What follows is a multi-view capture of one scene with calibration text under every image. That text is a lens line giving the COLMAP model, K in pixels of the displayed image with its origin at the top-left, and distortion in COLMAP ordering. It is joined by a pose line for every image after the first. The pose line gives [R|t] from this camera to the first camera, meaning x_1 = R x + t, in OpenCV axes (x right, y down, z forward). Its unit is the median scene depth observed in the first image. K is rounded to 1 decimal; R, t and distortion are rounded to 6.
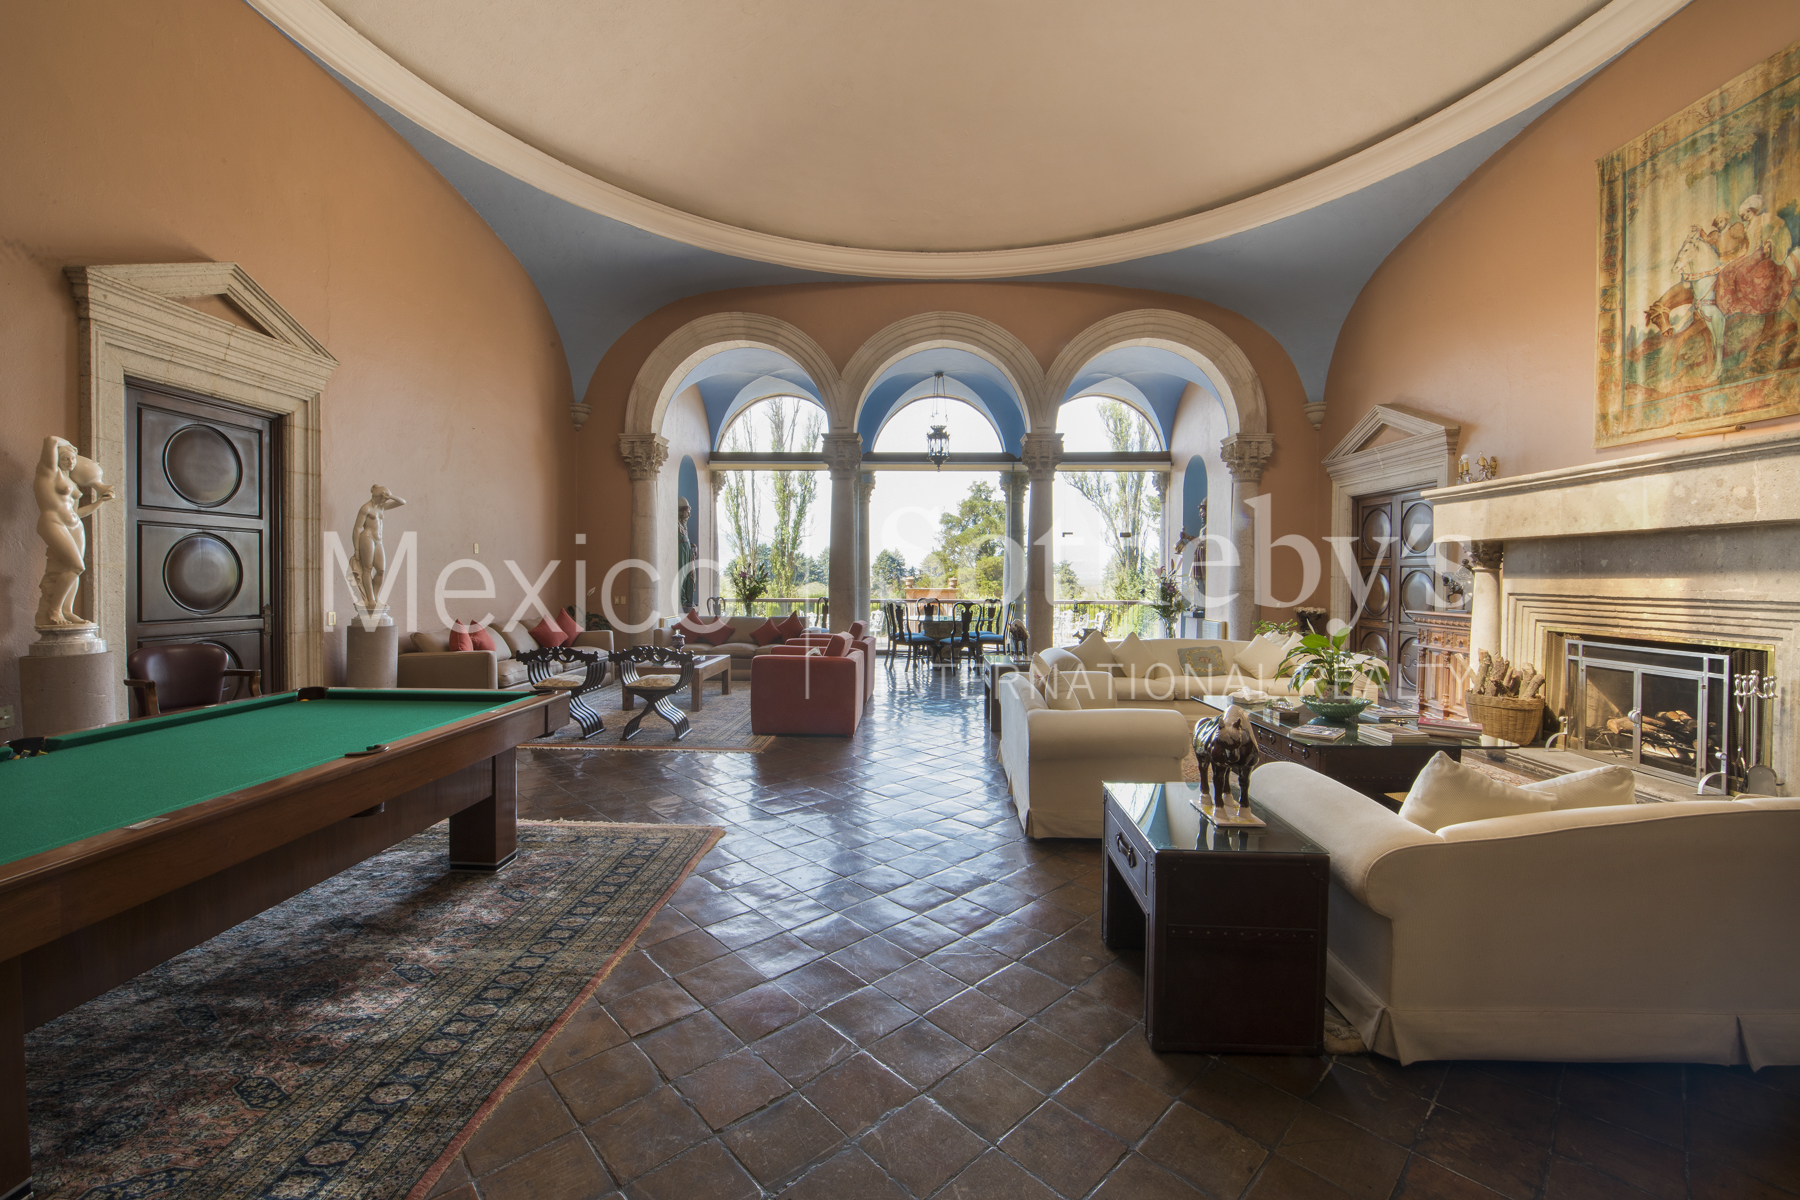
lens RADIAL K [[743.0, 0, 903.2], [0, 743.0, 589.7], [0, 0, 1]] dist [-0.013302, -0.000090]
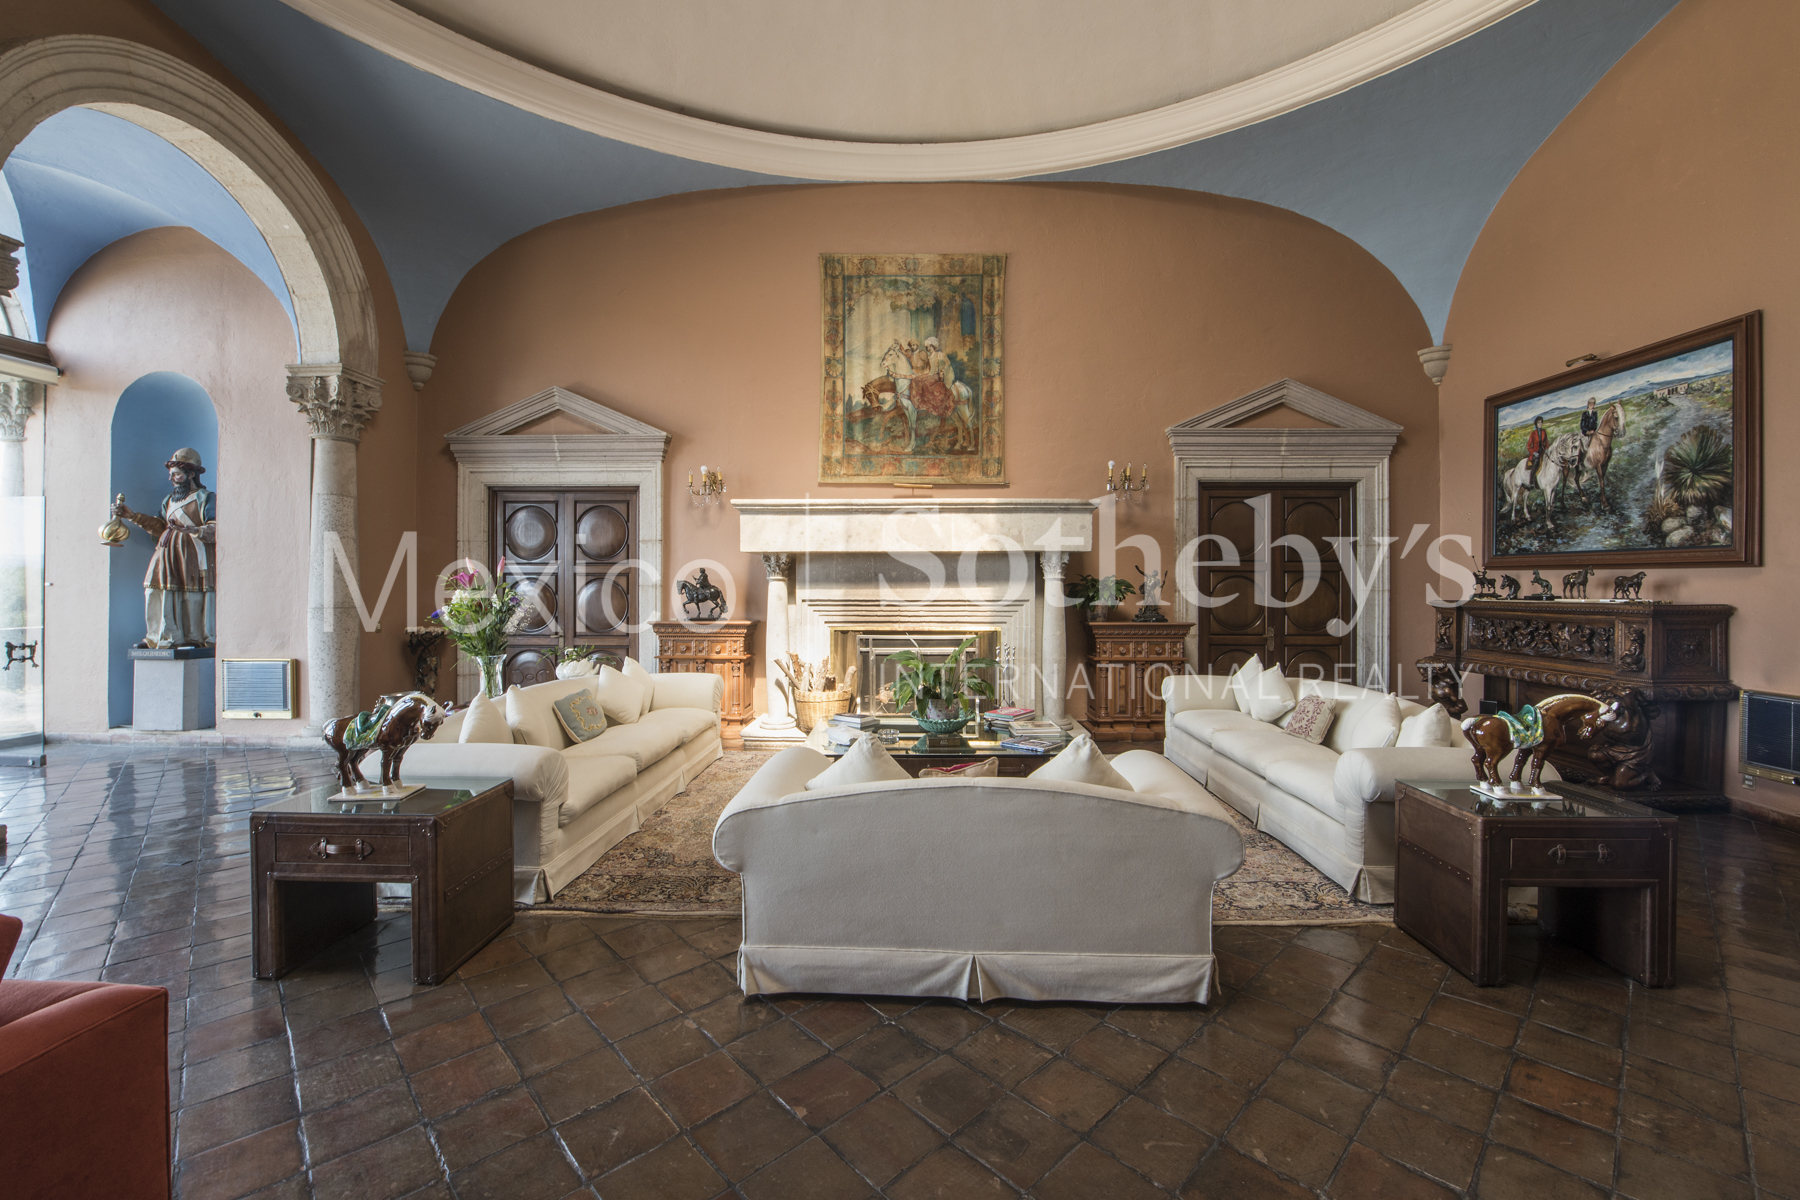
lens RADIAL K [[743.0, 0, 903.9], [0, 743.0, 586.6], [0, 0, 1]] dist [-0.013302, -0.000090]
pose [[-0.001818, -0.004639, 0.999988, -0.349496], [0.018550, 0.999817, 0.004672, -0.019790], [-0.999826, 0.018558, -0.001731, 0.929579]]
